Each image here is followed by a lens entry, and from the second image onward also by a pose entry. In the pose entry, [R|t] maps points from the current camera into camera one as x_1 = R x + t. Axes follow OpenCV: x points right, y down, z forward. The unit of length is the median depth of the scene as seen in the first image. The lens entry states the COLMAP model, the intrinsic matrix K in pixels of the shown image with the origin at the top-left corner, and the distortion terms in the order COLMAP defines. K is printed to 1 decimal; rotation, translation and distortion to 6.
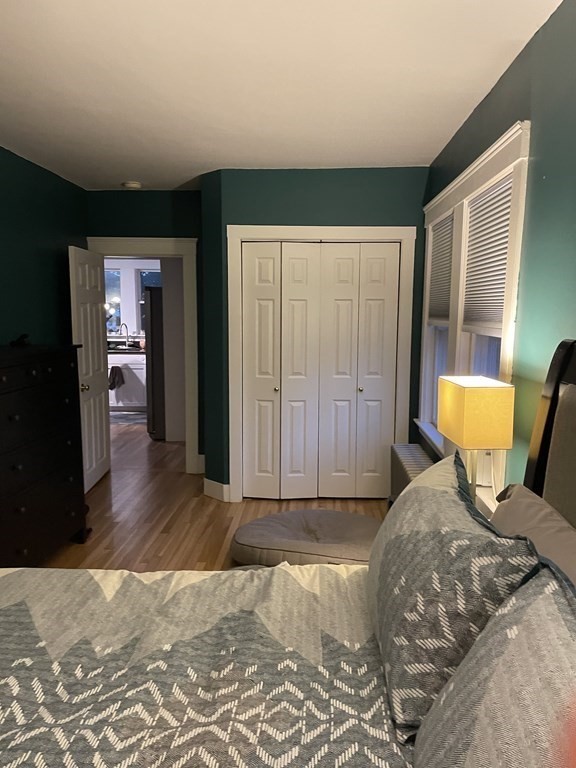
lens RADIAL K [[584.0, 0, 288.0], [0, 584.0, 384.0], [0, 0, 1]] dist [0.095514, -0.133120]
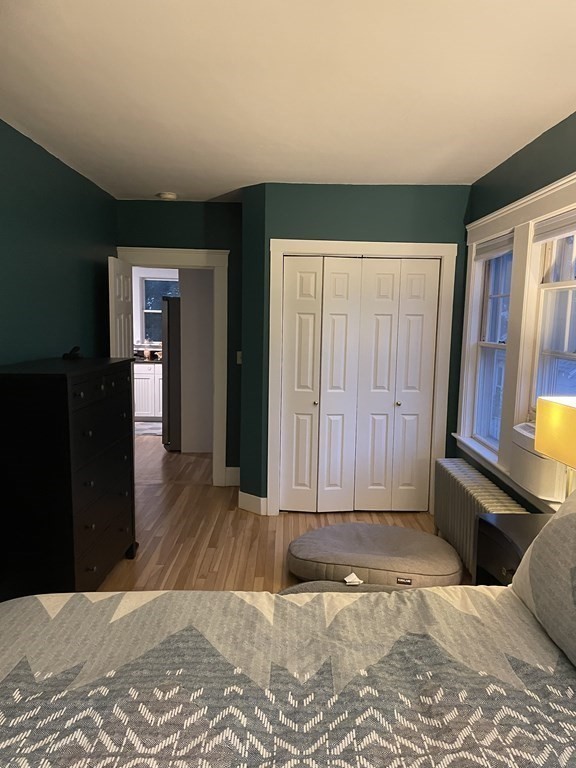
lens RADIAL K [[583.6, 0, 289.7], [0, 583.6, 393.7], [0, 0, 1]] dist [0.097623, -0.128831]
pose [[0.998549, 0.007166, 0.053381, -0.121527], [-0.007347, 0.999968, 0.003203, -0.010331], [-0.053356, -0.003591, 0.998569, 0.000202]]
